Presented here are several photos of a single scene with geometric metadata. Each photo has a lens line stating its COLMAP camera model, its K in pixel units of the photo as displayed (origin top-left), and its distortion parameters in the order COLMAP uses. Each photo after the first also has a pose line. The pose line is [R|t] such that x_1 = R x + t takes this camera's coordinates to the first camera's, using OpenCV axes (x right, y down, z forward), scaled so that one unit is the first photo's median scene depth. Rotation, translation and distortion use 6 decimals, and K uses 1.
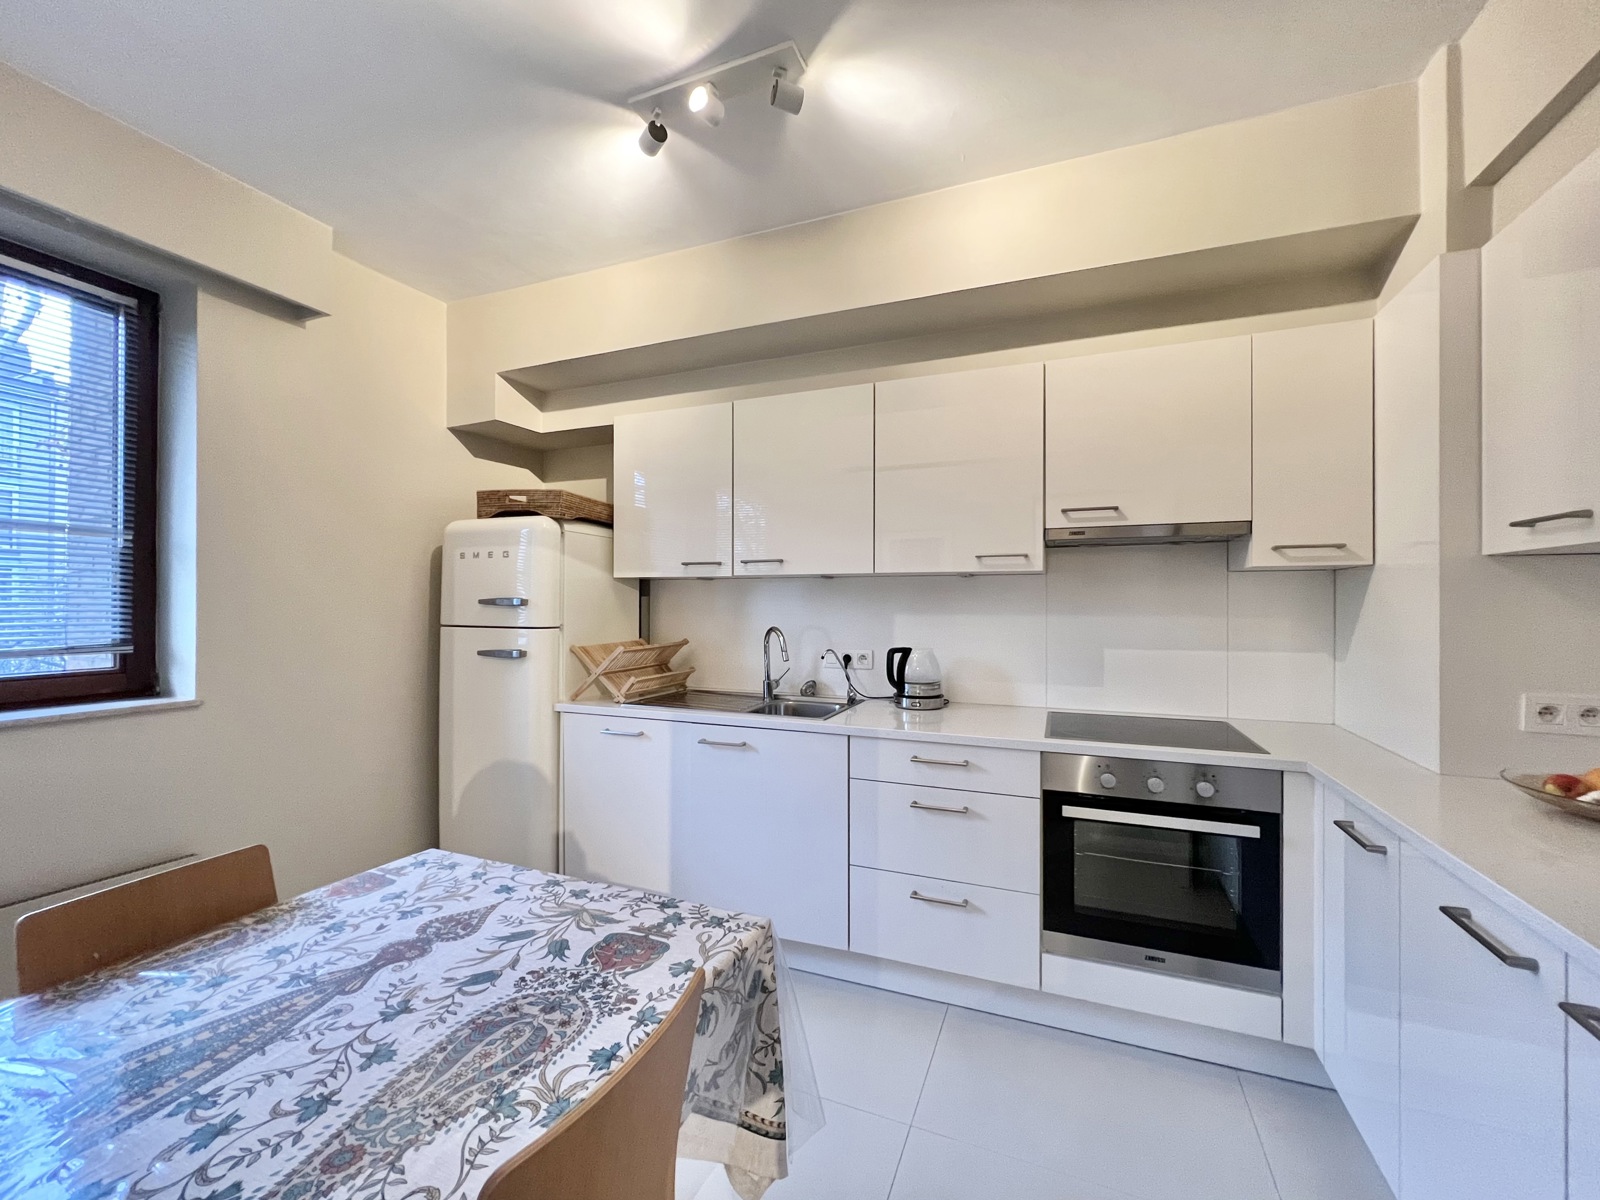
lens RADIAL K [[649.9, 0, 800.0], [0, 649.9, 600.0], [0, 0, 1]] dist [-0.000754, 0.000029]
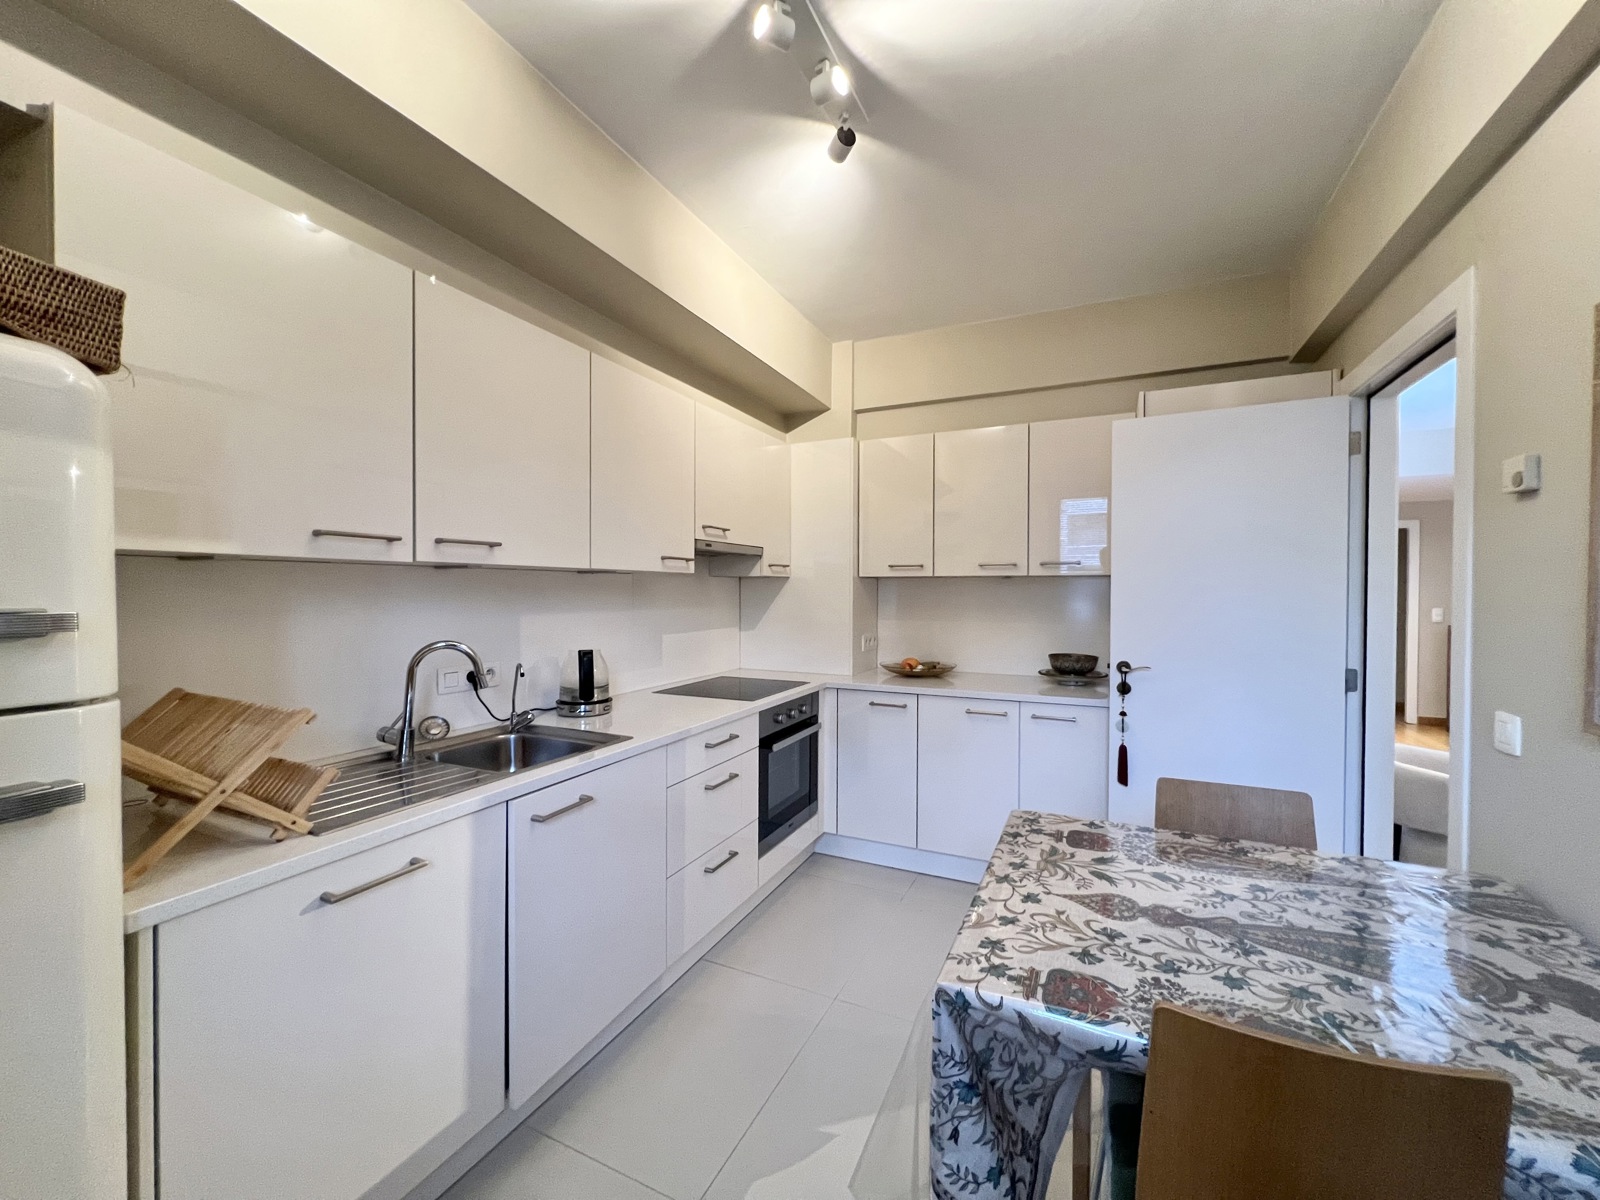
lens RADIAL K [[642.9, 0, 800.0], [0, 642.9, 600.0], [0, 0, 1]] dist [-0.002007, 0.000199]
pose [[0.049408, -0.016398, 0.998644, -1.705233], [-0.006378, 0.999840, 0.016734, -0.034651], [-0.998758, -0.007196, 0.049295, 1.535833]]
